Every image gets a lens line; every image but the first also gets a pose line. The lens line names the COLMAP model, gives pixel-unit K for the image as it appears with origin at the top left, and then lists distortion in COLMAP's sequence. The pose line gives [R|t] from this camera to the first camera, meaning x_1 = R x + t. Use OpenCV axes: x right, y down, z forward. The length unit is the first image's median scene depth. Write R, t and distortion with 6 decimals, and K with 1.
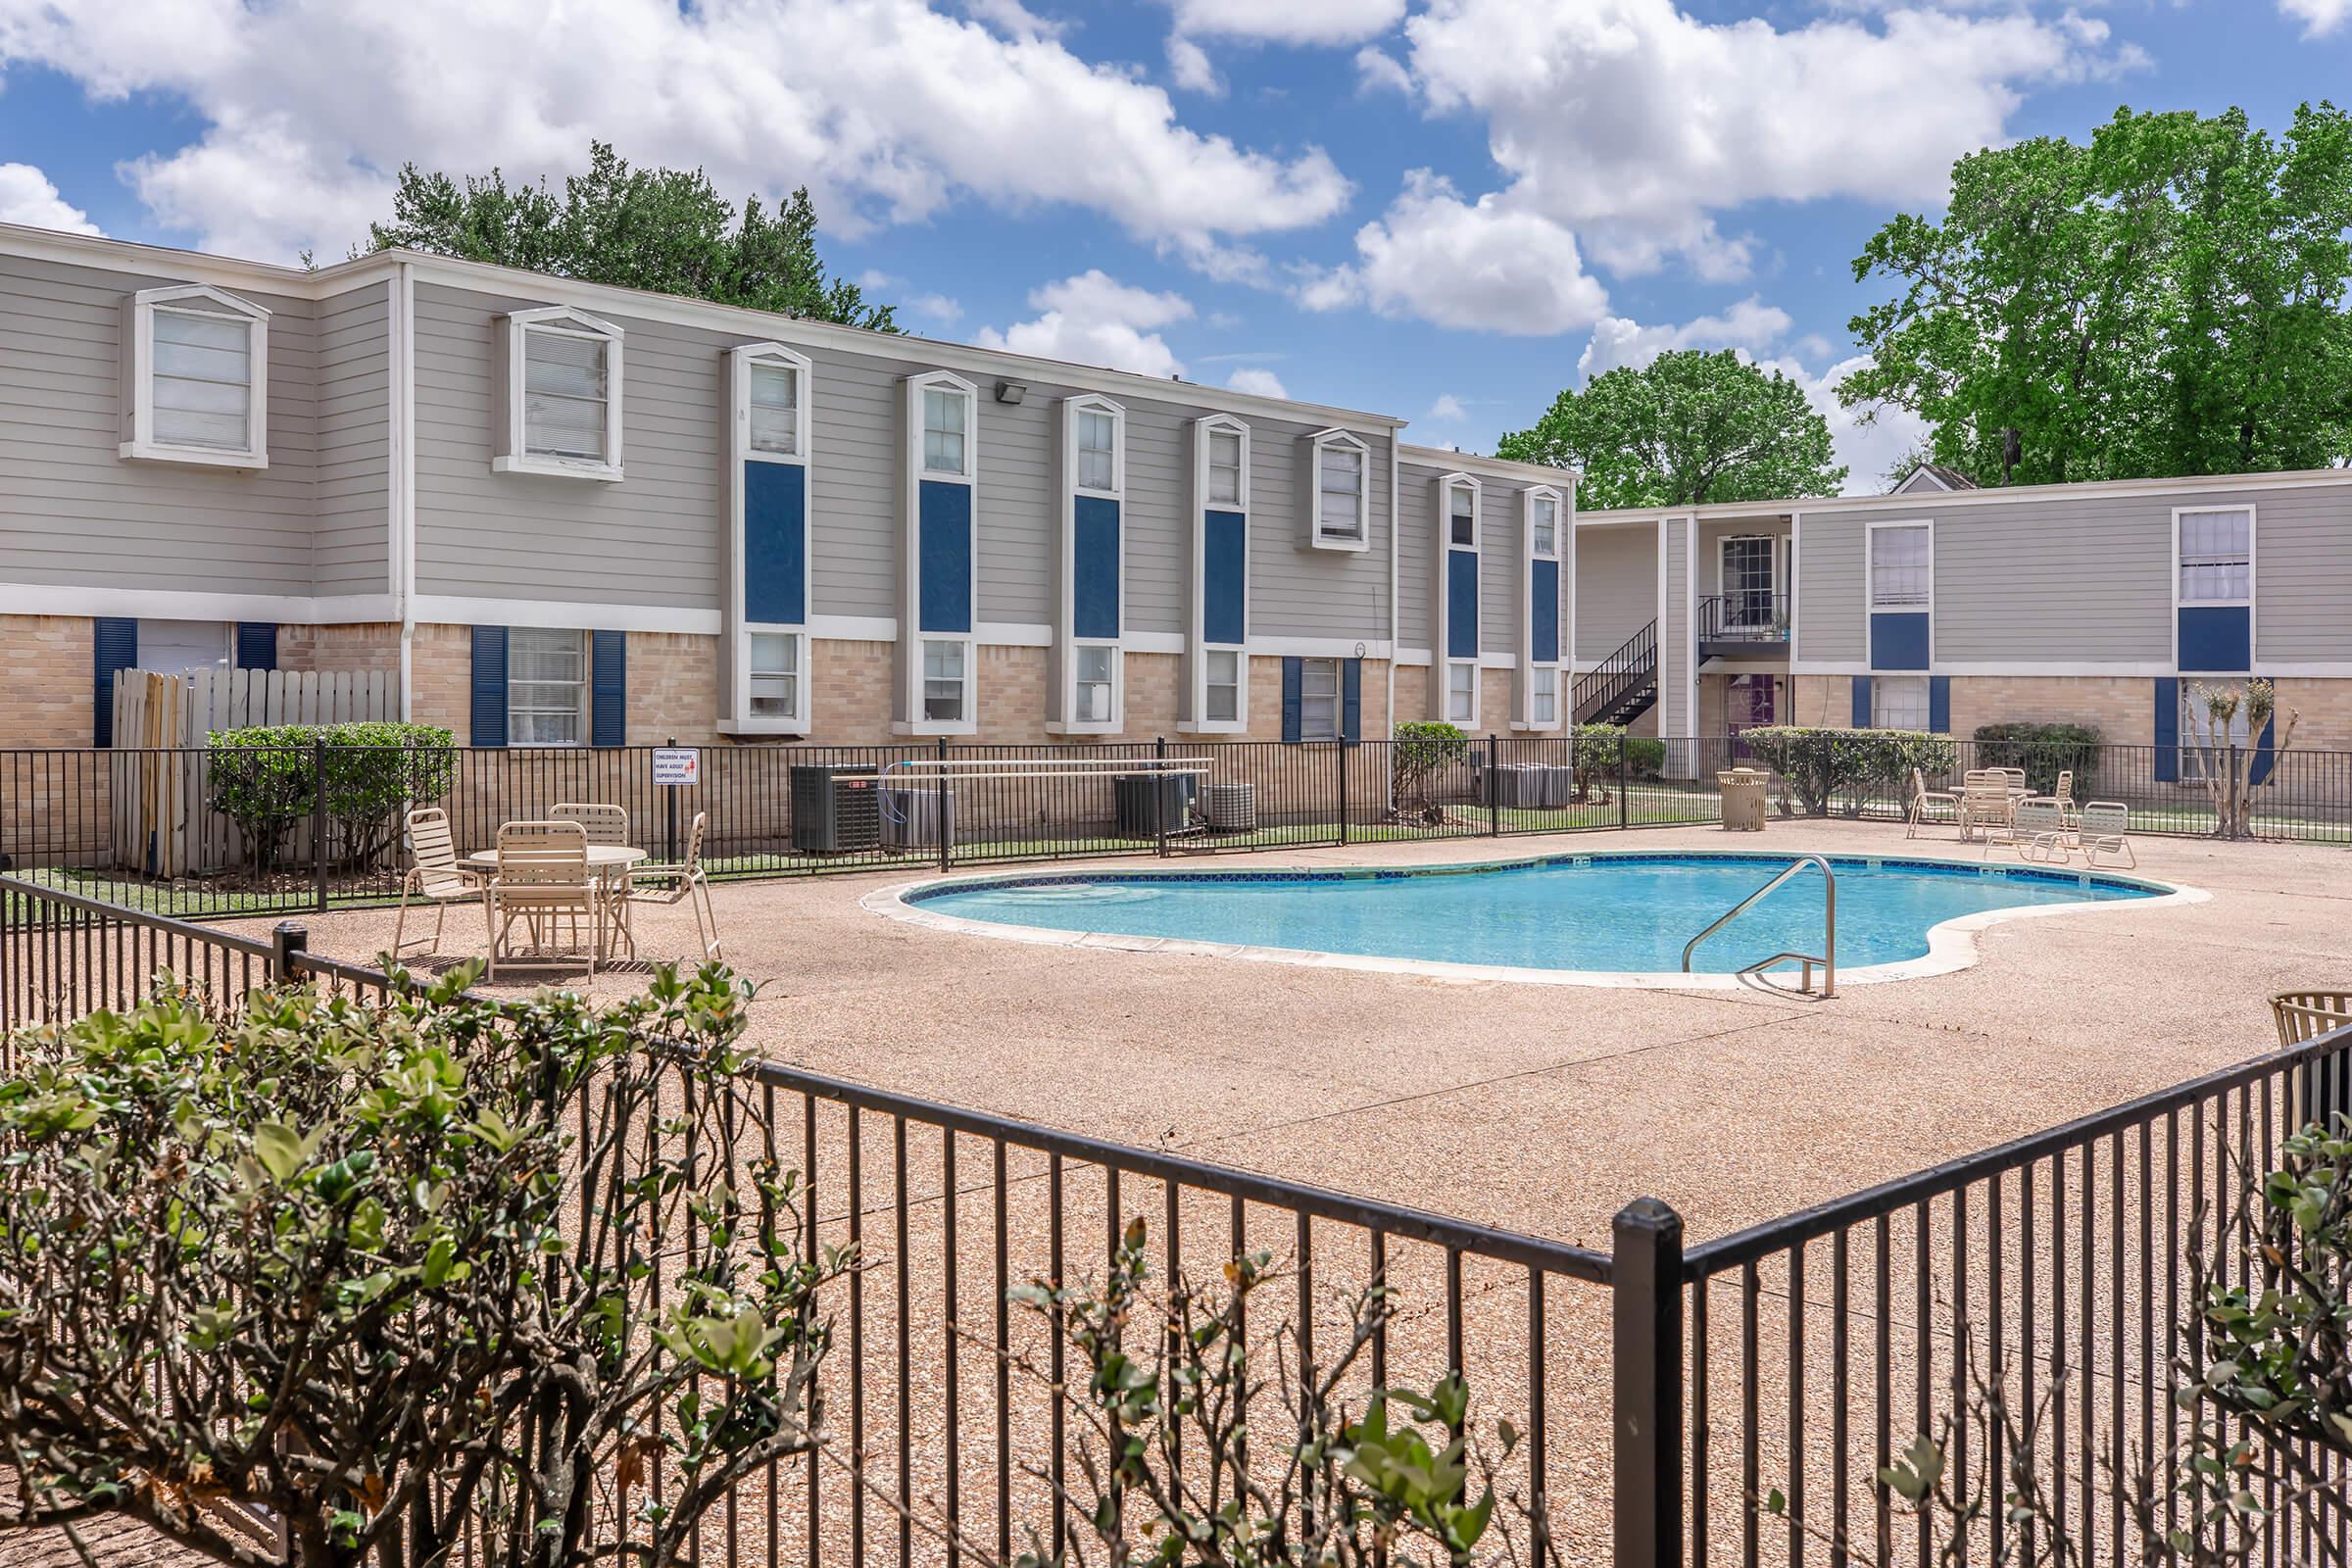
lens RADIAL K [[1831.7, 0, 1180.9], [0, 1831.7, 773.2], [0, 0, 1]] dist [0.017738, 0.006971]
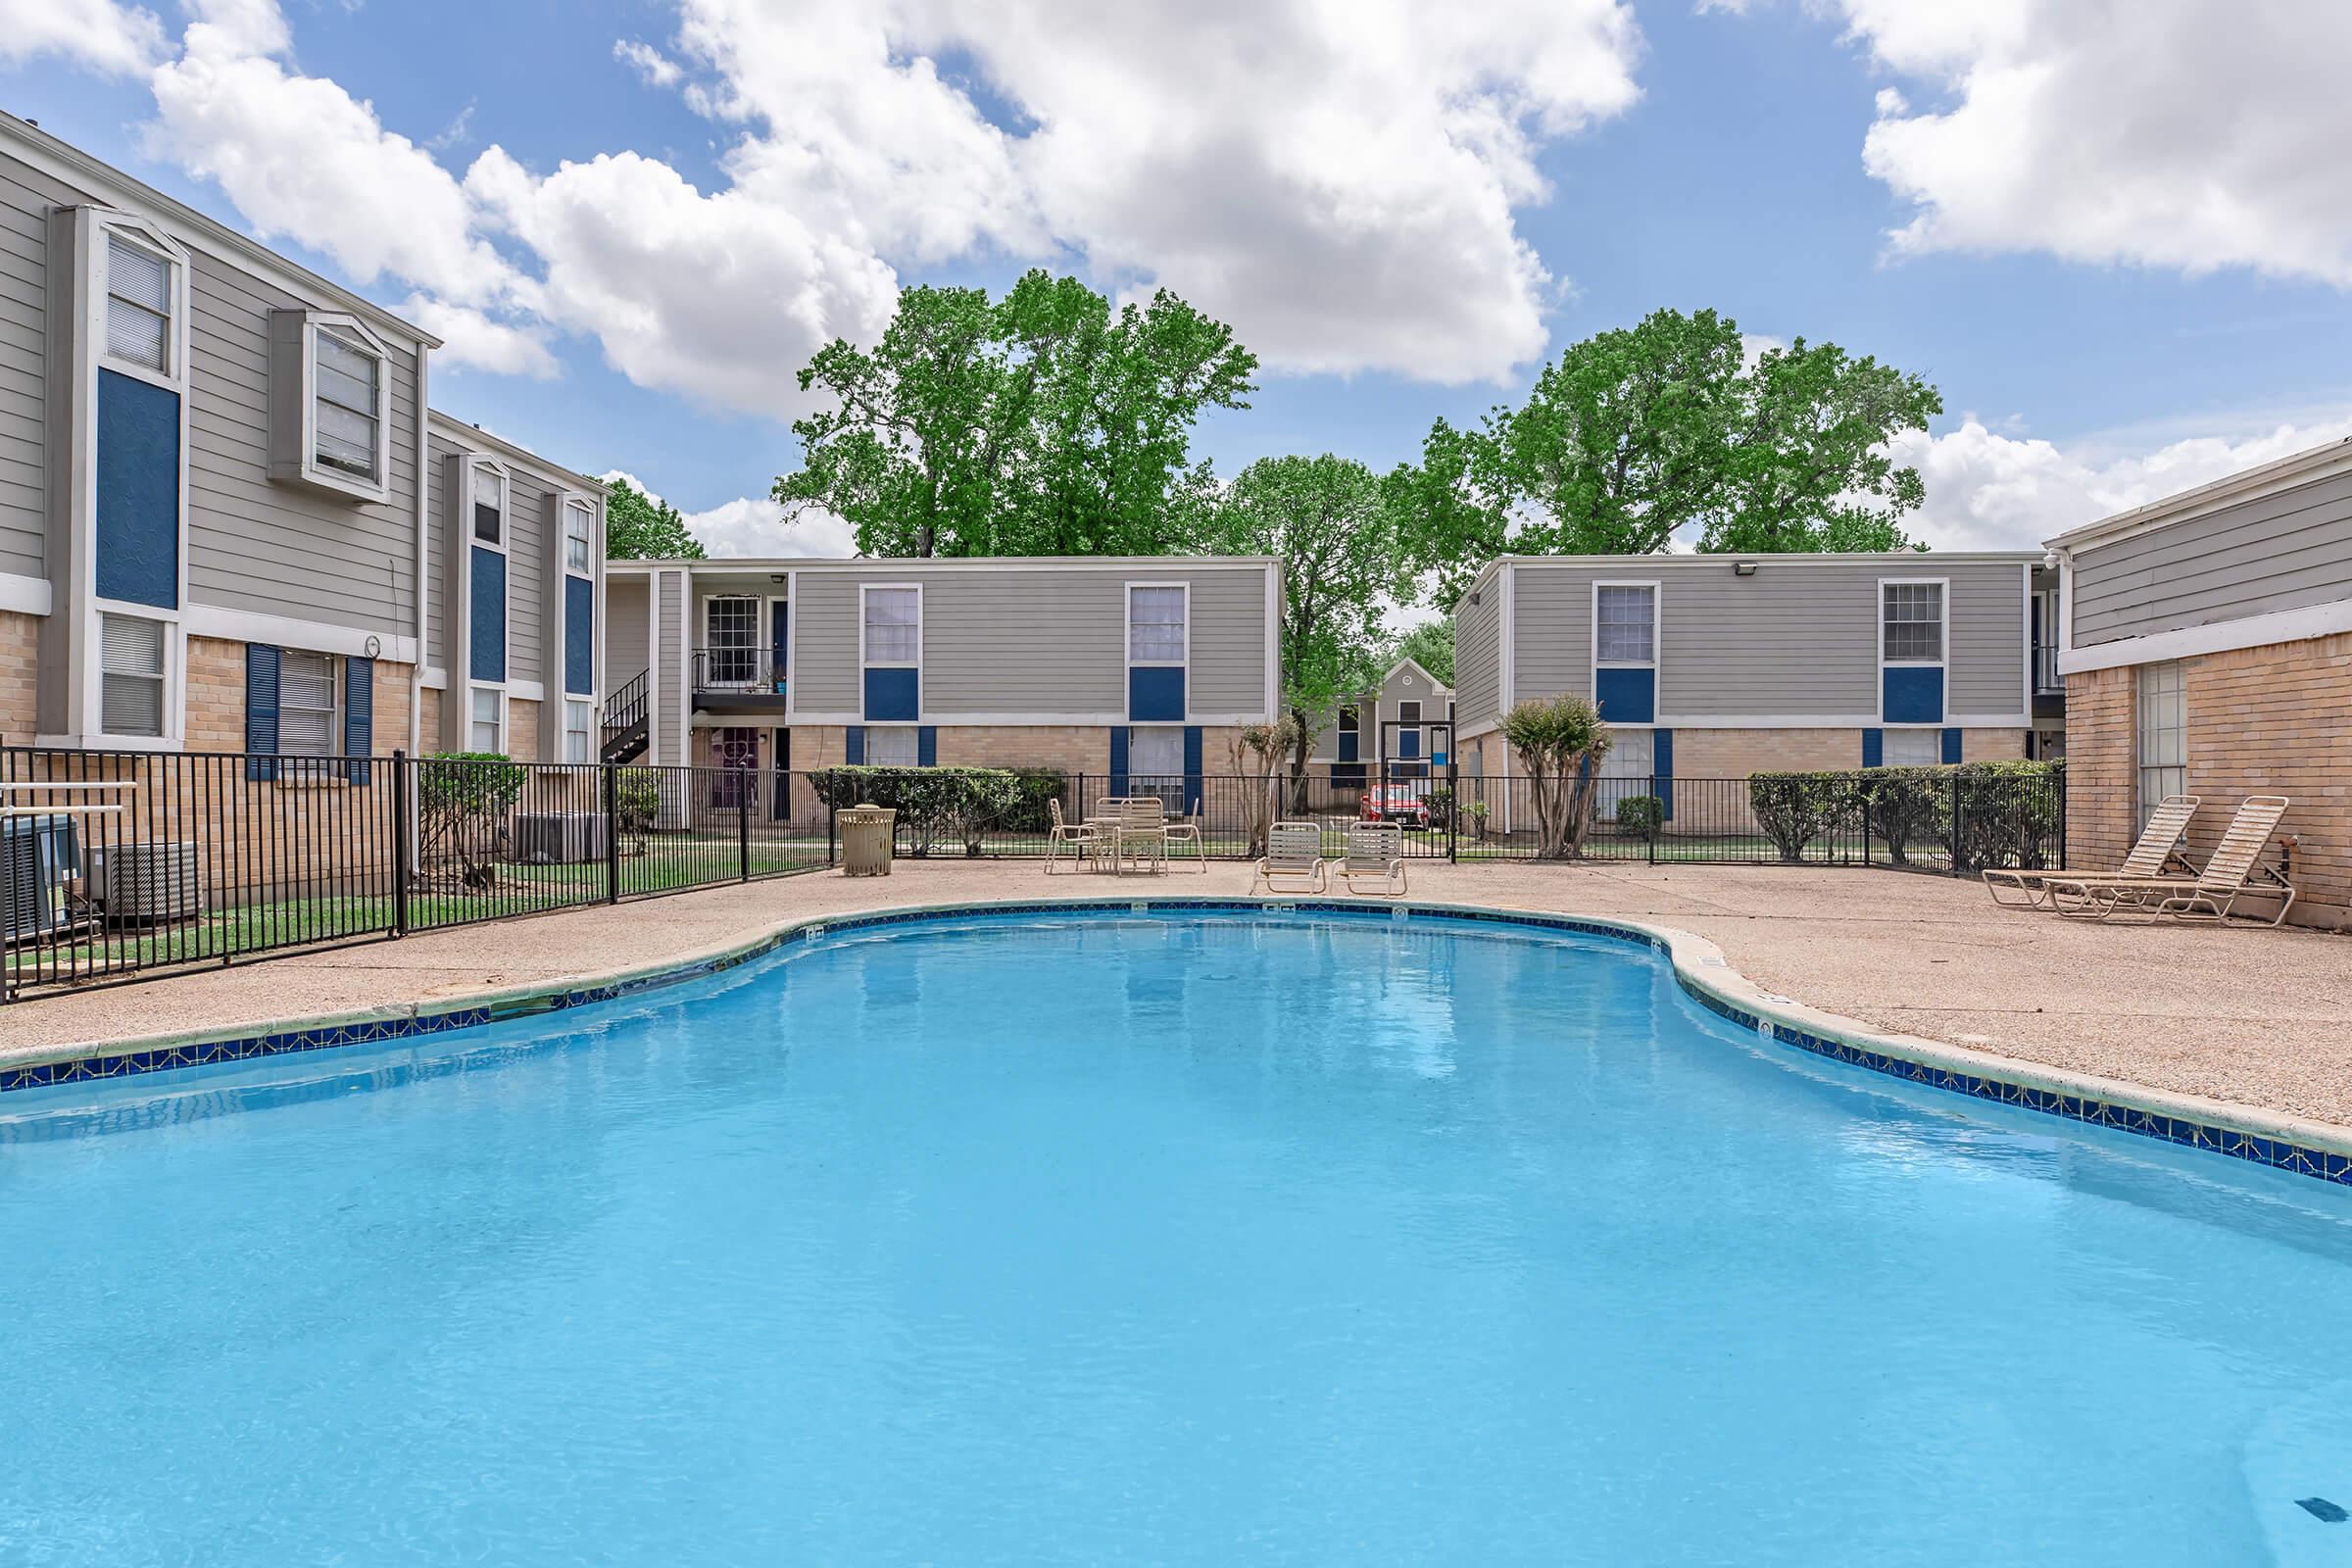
lens RADIAL K [[1398.1, 0, 1176.9], [0, 1398.1, 749.7], [0, 0, 1]] dist [-0.001937, 0.002281]
pose [[0.774819, 0.003716, 0.632172, -0.001019], [0.032041, 0.998467, -0.045141, 0.004349], [-0.631370, 0.055232, 0.773512, 0.284708]]
